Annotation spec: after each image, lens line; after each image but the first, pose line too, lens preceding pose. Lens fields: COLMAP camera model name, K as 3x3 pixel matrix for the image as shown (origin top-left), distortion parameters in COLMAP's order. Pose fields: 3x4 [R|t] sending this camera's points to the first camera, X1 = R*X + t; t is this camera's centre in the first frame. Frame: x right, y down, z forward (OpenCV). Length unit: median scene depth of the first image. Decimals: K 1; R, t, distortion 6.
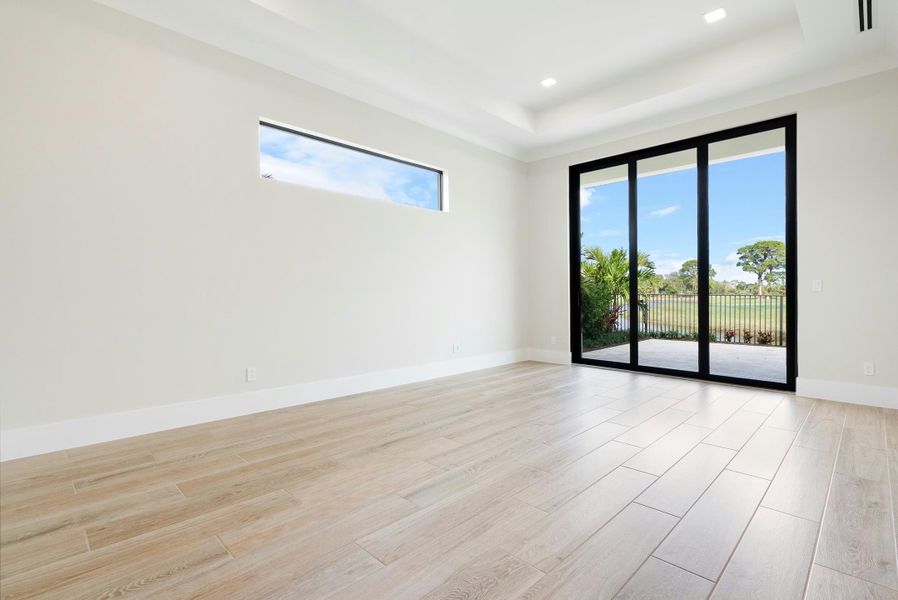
lens RADIAL K [[425.0, 0, 449.4], [0, 425.0, 295.7], [0, 0, 1]] dist [0.000687, 0.000255]
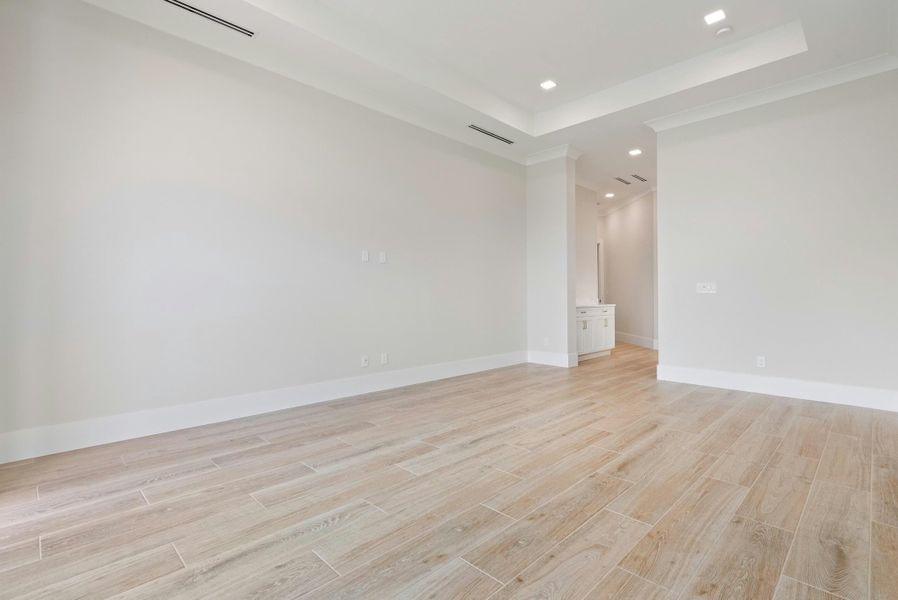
lens RADIAL K [[425.0, 0, 452.9], [0, 425.0, 300.0], [0, 0, 1]] dist [0.000687, 0.000255]
pose [[-0.999881, -0.001497, -0.015361, 0.211432], [-0.001680, 0.999928, 0.011888, -0.004186], [0.015342, 0.011913, -0.999811, 1.083443]]
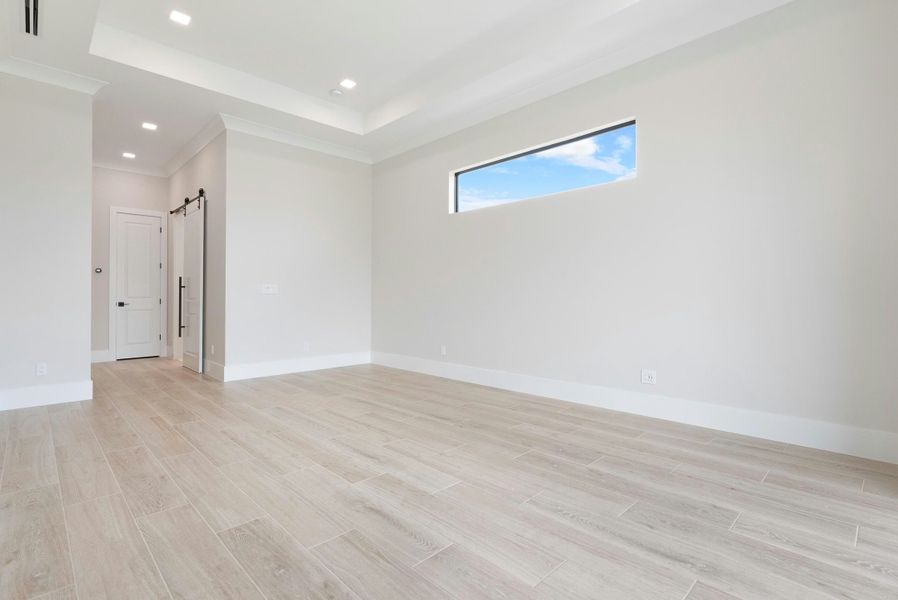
lens RADIAL K [[425.0, 0, 446.5], [0, 425.0, 297.8], [0, 0, 1]] dist [0.000687, 0.000255]
pose [[-0.009357, 0.006166, -0.999937, 0.644867], [-0.001794, 0.999979, 0.006183, -0.004478], [0.999955, 0.001852, -0.009346, 0.654415]]
